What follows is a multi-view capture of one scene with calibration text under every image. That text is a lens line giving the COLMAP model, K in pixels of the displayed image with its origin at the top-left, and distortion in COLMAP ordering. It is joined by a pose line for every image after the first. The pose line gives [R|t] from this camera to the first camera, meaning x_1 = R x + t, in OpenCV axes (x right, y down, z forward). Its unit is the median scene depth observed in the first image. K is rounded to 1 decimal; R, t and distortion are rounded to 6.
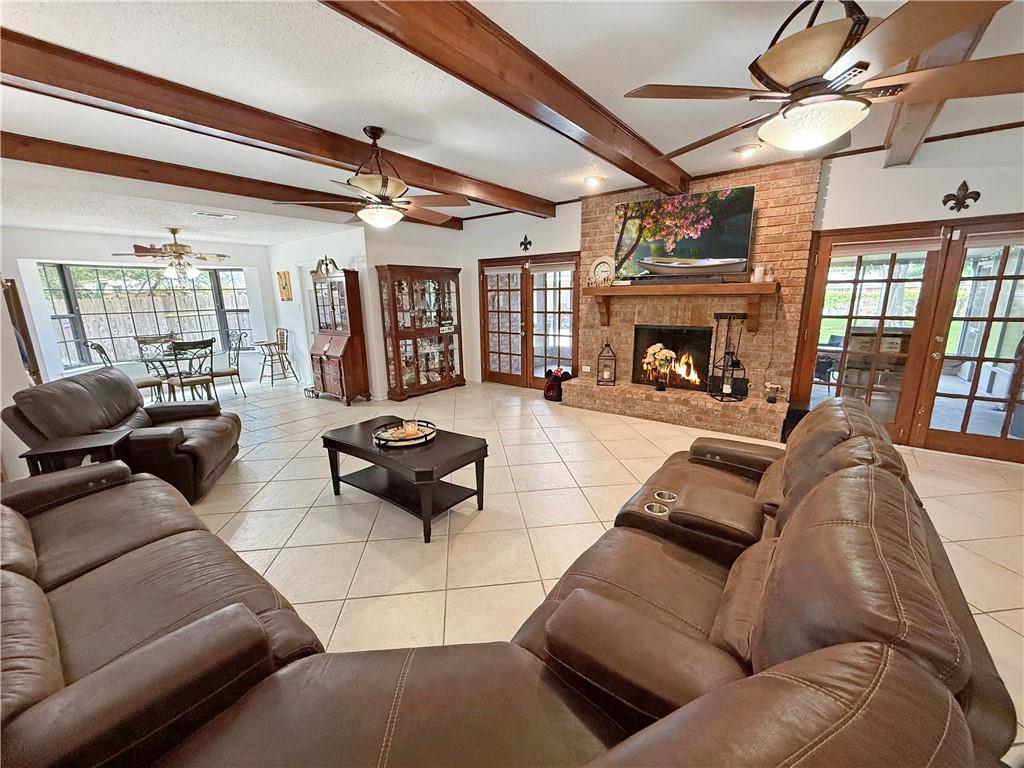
lens RADIAL K [[409.7, 0, 509.2], [0, 409.7, 386.1], [0, 0, 1]] dist [-0.002882, 0.000152]
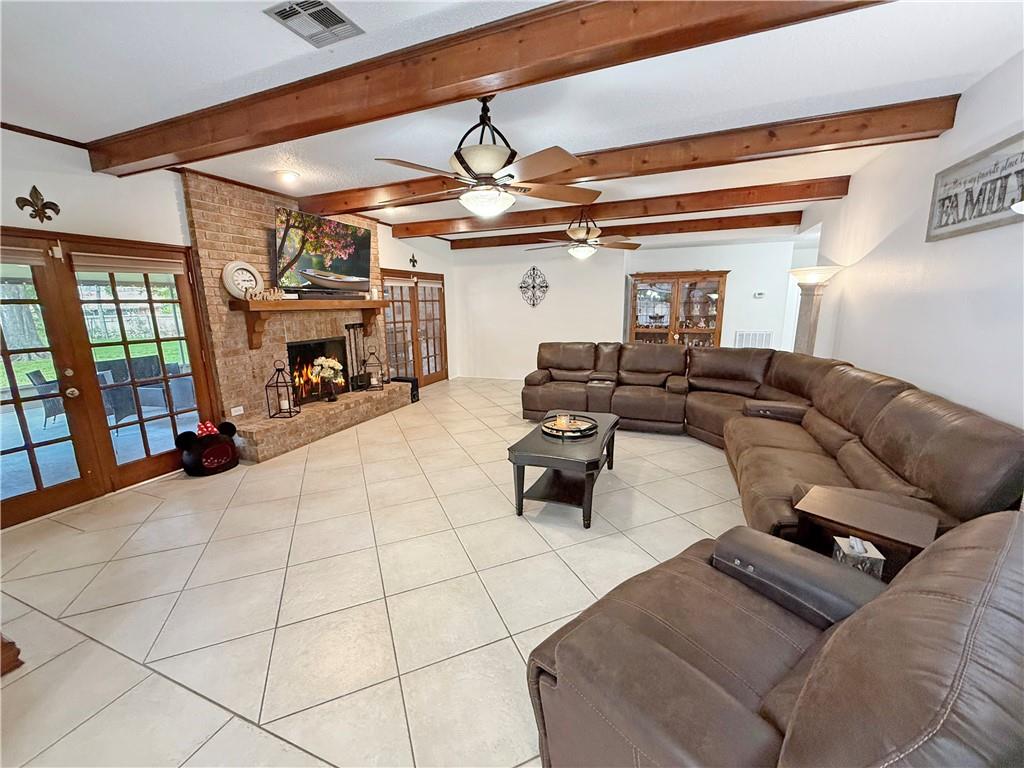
lens RADIAL K [[409.7, 0, 523.0], [0, 409.7, 387.4], [0, 0, 1]] dist [-0.002882, 0.000152]
pose [[-0.277916, -0.190382, 0.941551, -0.771759], [0.205010, 0.945827, 0.251759, -0.194656], [-0.938474, 0.262995, -0.223830, 0.814047]]
